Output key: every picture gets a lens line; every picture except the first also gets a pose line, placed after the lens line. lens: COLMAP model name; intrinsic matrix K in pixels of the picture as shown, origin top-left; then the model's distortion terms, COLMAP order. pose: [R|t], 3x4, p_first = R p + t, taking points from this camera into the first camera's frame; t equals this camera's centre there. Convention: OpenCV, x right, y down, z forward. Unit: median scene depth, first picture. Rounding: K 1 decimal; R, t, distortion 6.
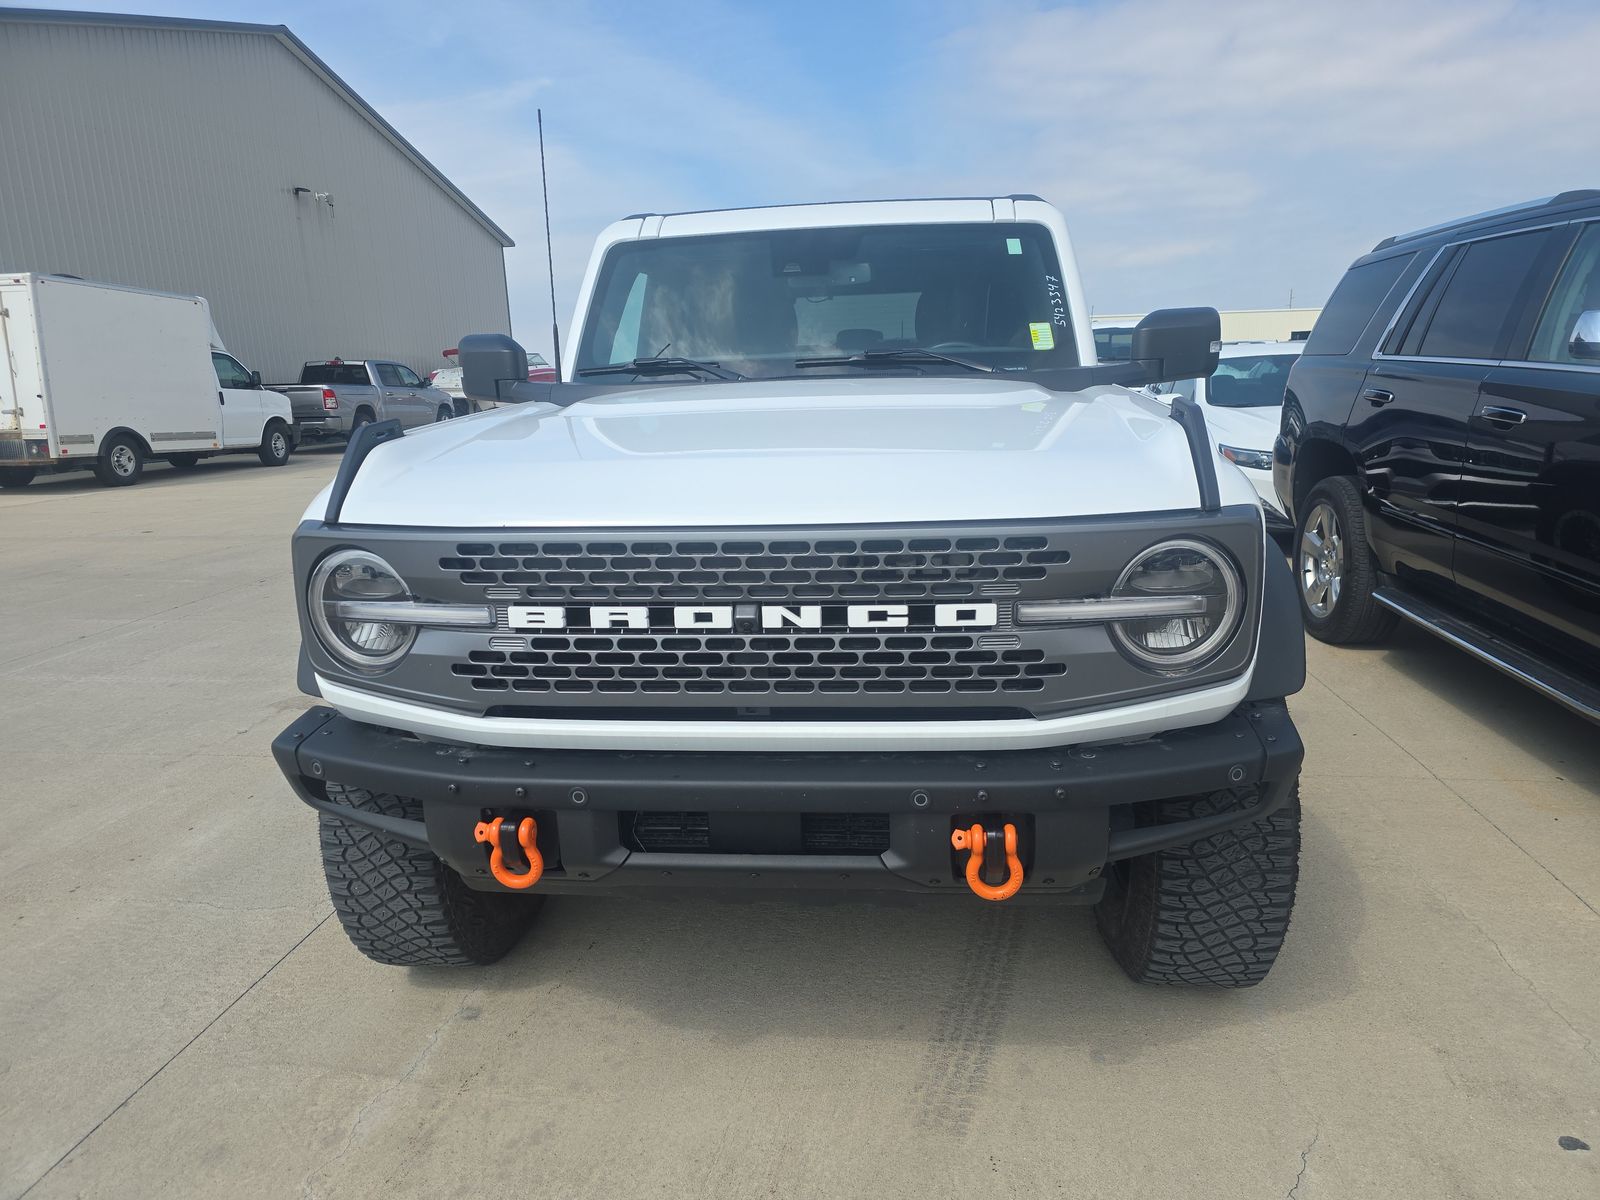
lens RADIAL K [[1083.5, 0, 800.0], [0, 1083.5, 600.0], [0, 0, 1]] dist [0.023850, -0.003263]
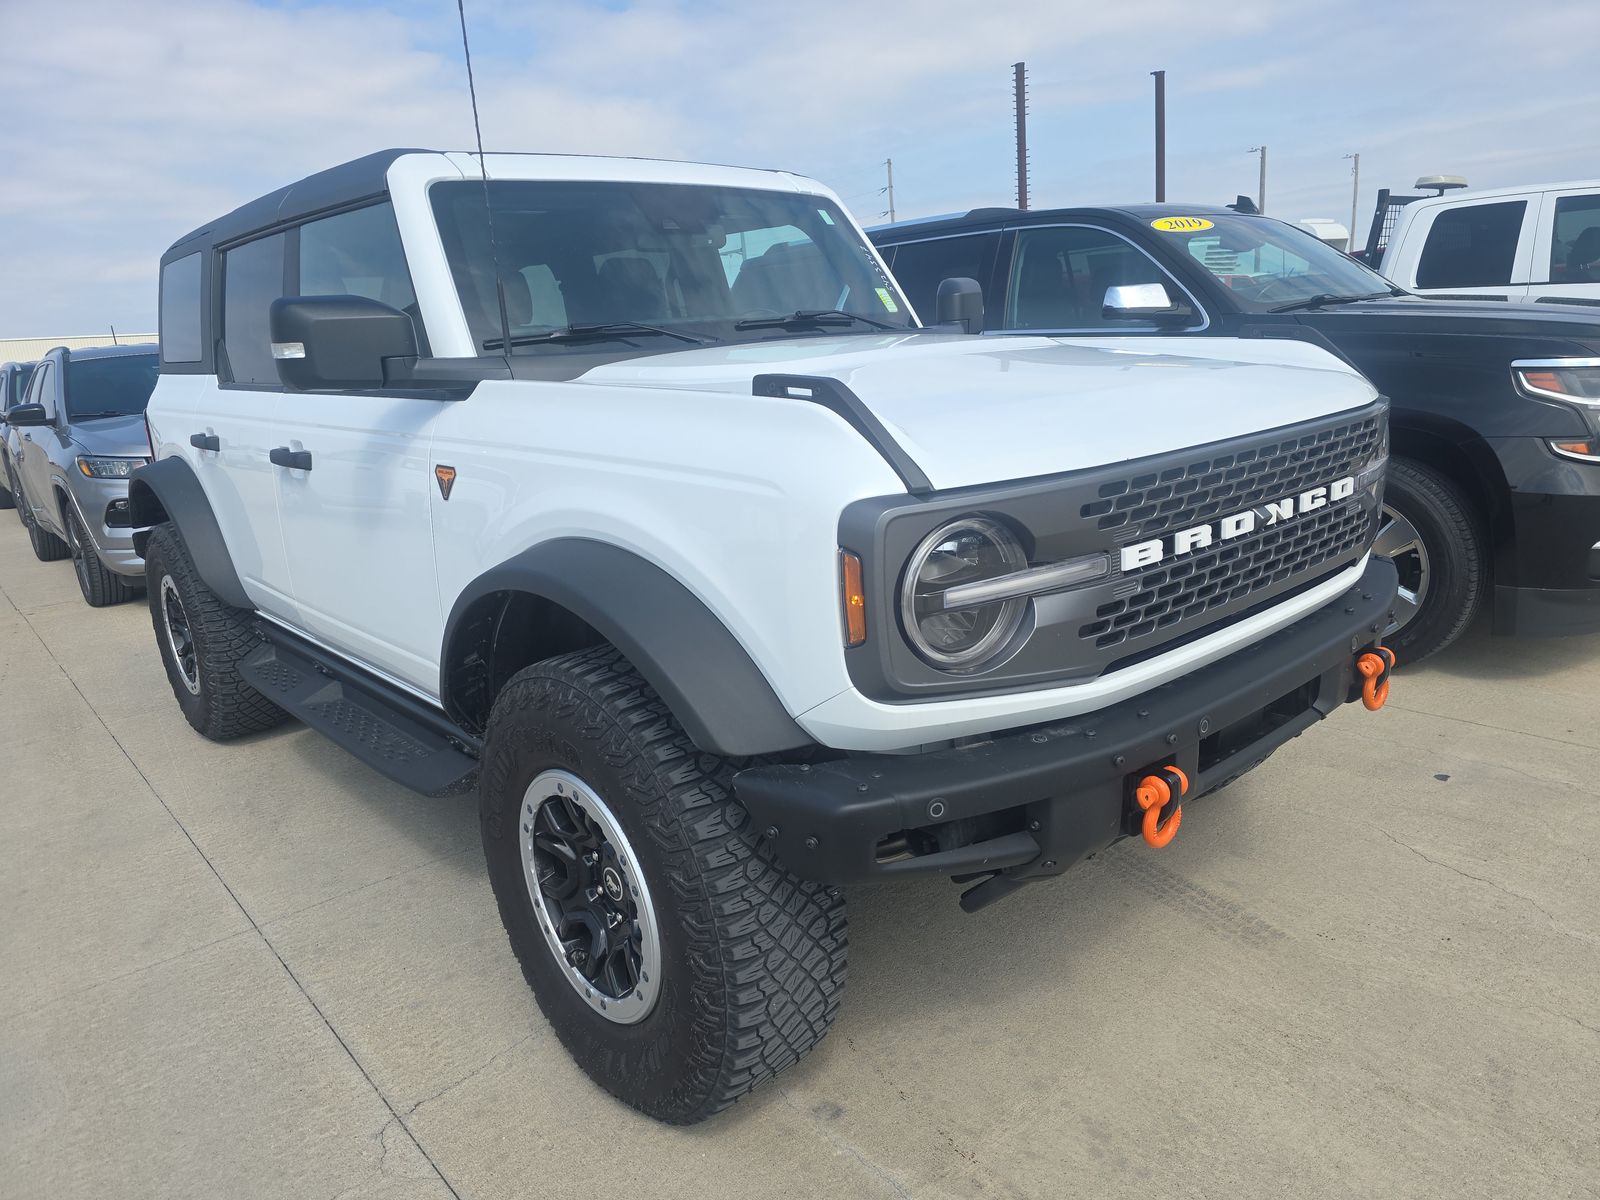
lens RADIAL K [[1079.0, 0, 807.2], [0, 1079.0, 585.7], [0, 0, 1]] dist [0.029260, -0.000911]
pose [[0.678014, -0.185454, 0.711269, -0.975943], [0.203100, 0.977244, 0.061199, -0.064911], [-0.706433, 0.102965, 0.700251, 0.486572]]
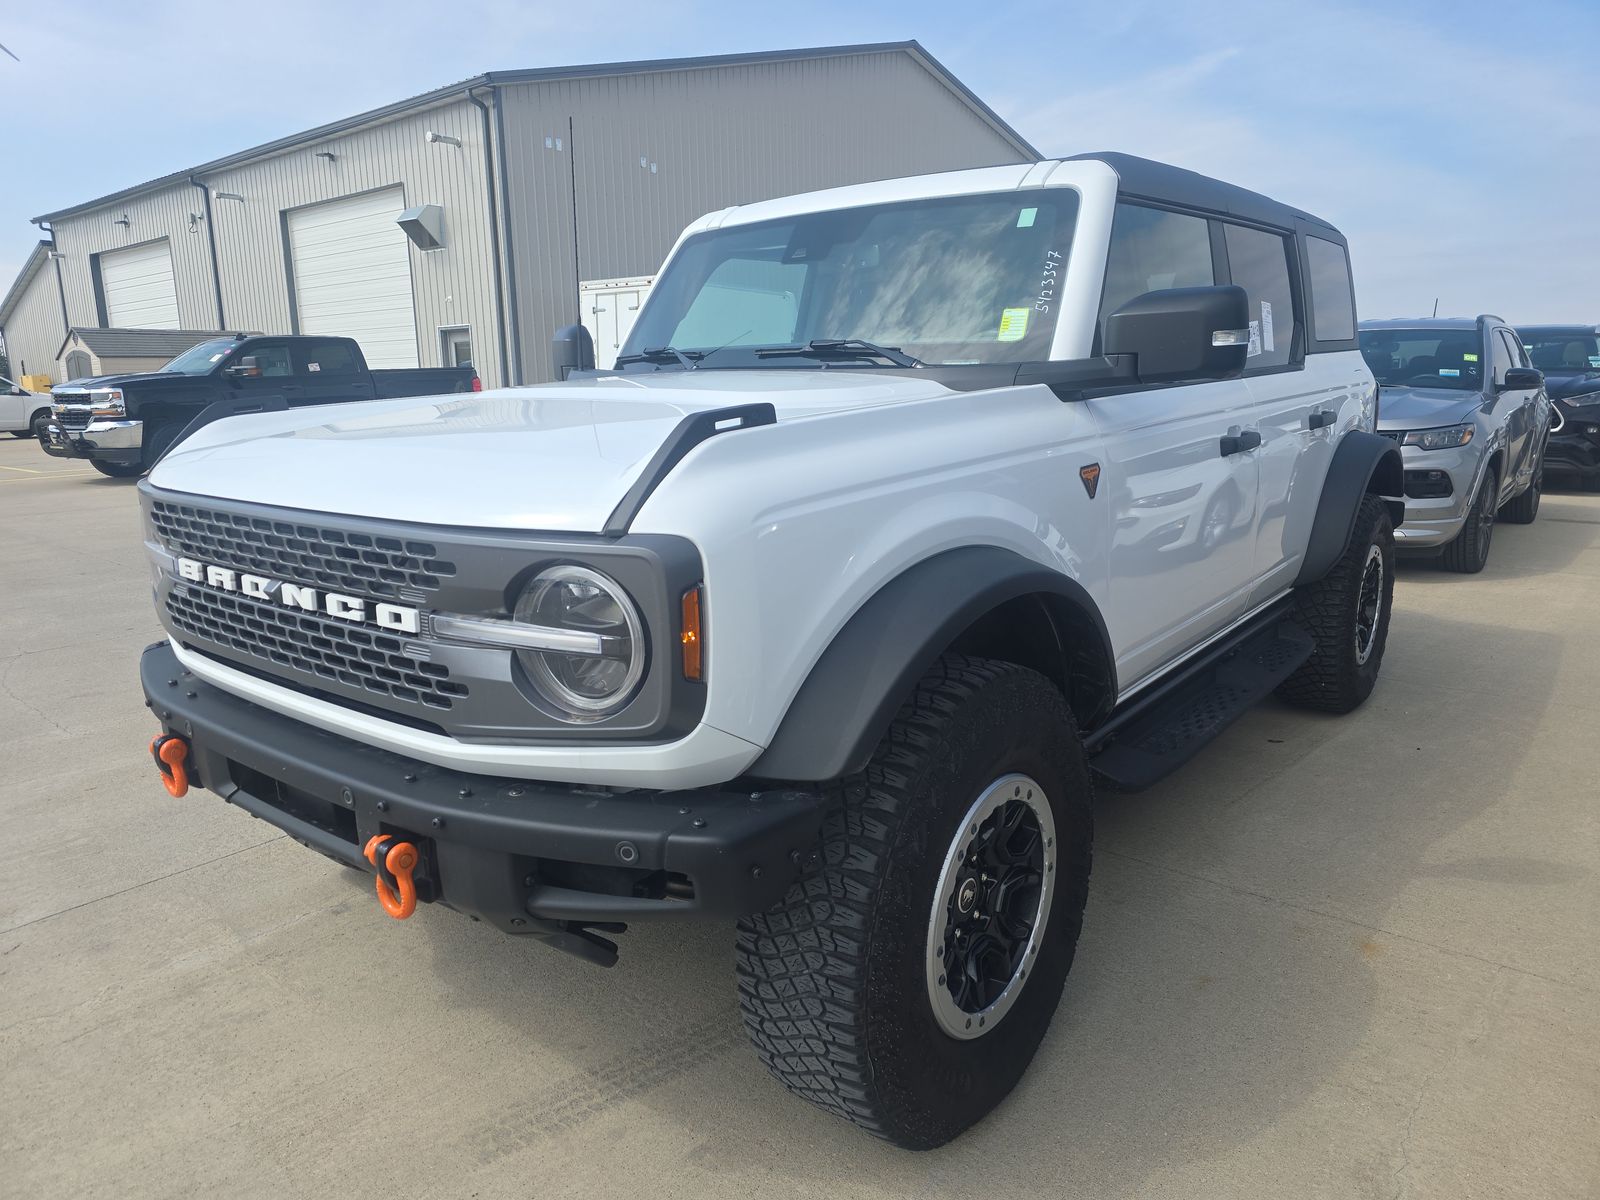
lens RADIAL K [[1087.4, 0, 794.4], [0, 1087.4, 577.4], [0, 0, 1]] dist [0.018692, -0.000786]
pose [[0.837915, 0.120208, -0.532398, 0.817389], [-0.122951, 0.991945, 0.030460, -0.080531], [0.531771, 0.039936, 0.845946, 0.308398]]
